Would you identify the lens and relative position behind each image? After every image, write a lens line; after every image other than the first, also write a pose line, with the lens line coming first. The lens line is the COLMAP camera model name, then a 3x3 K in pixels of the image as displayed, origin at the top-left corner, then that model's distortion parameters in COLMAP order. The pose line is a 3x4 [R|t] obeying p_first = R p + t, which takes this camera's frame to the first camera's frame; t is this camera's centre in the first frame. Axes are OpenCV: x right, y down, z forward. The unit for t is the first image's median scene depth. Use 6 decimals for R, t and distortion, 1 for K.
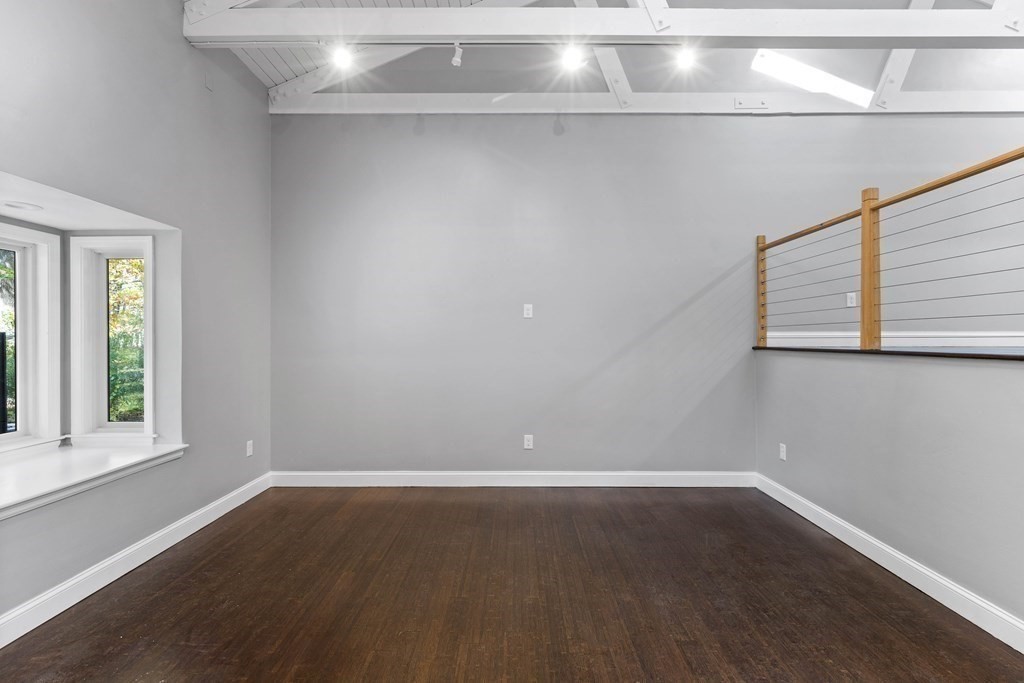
lens RADIAL K [[488.1, 0, 529.6], [0, 488.1, 338.7], [0, 0, 1]] dist [0.001925, 0.000236]
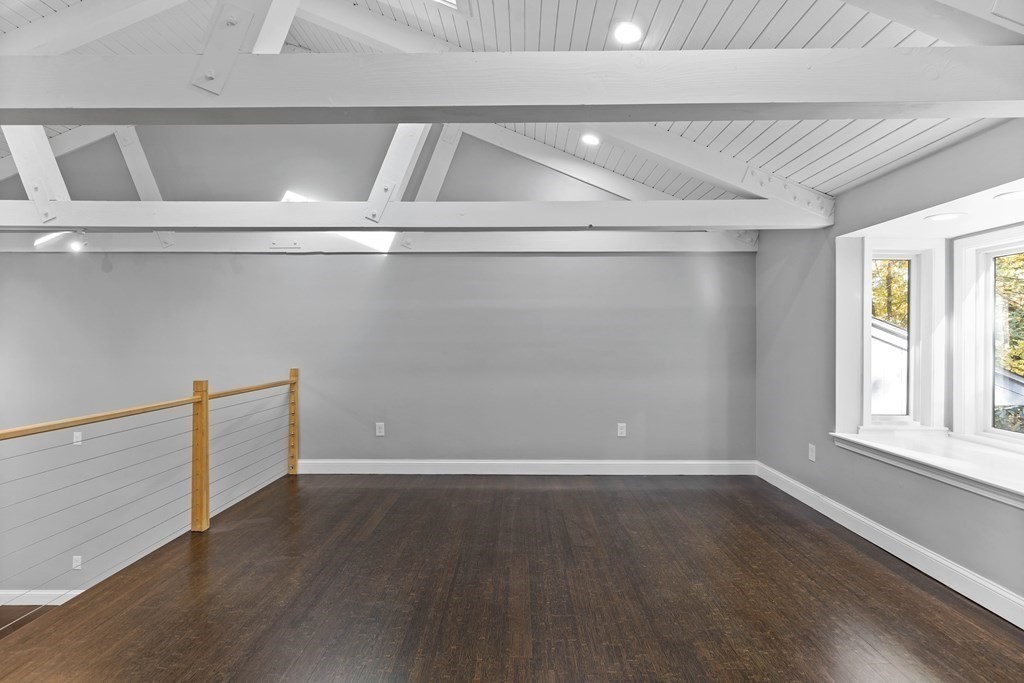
lens RADIAL K [[488.1, 0, 529.6], [0, 488.1, 338.7], [0, 0, 1]] dist [0.001925, 0.000236]
pose [[0.999883, 0.002493, -0.015114, 1.255346], [-0.002431, 0.999988, 0.004161, -0.353798], [0.015124, -0.004124, 0.999877, -0.058537]]
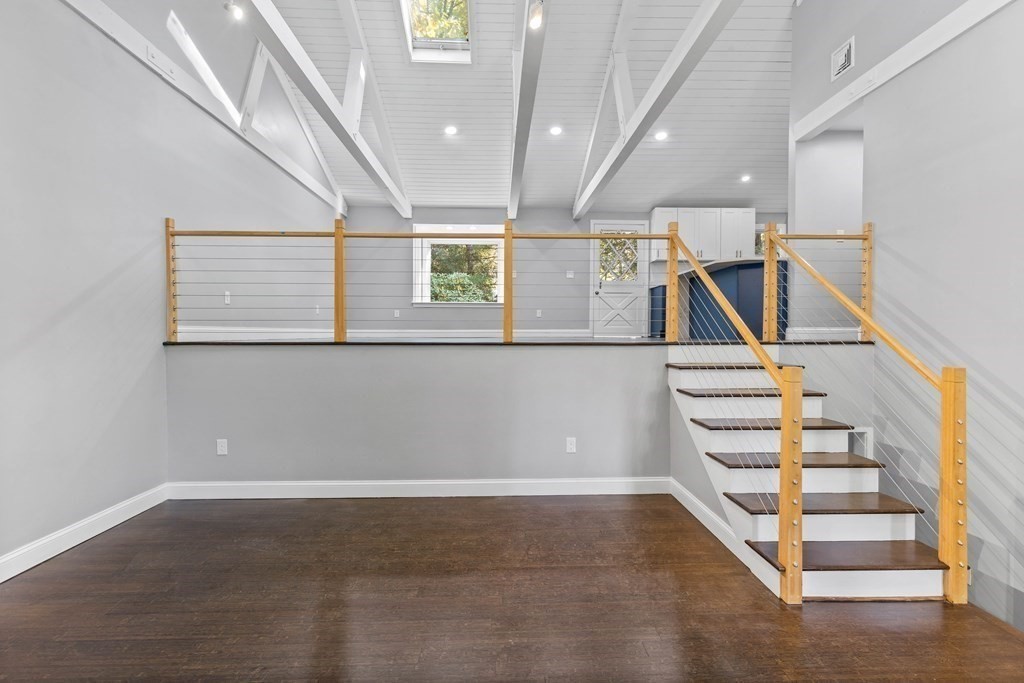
lens RADIAL K [[463.4, 0, 498.7], [0, 463.4, 338.8], [0, 0, 1]] dist [0.001832, 0.000051]
pose [[-0.003340, -0.009841, 0.999946, -0.483892], [-0.002481, 0.999949, 0.009833, 0.000871], [-0.999991, -0.002448, -0.003364, 0.501383]]
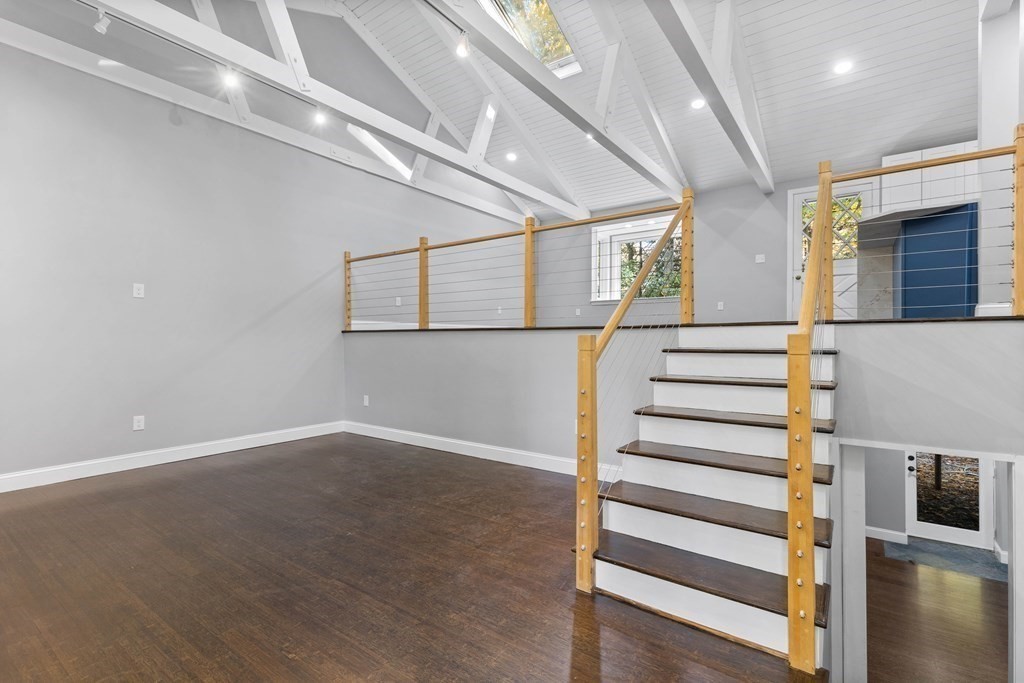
lens RADIAL K [[455.5, 0, 508.8], [0, 455.5, 338.8], [0, 0, 1]] dist [0.003319, -0.000099]
pose [[0.600359, 0.003416, 0.799723, -0.369130], [-0.001701, 0.999994, -0.002994, 0.053641], [-0.799729, 0.000437, 0.600361, -0.195326]]
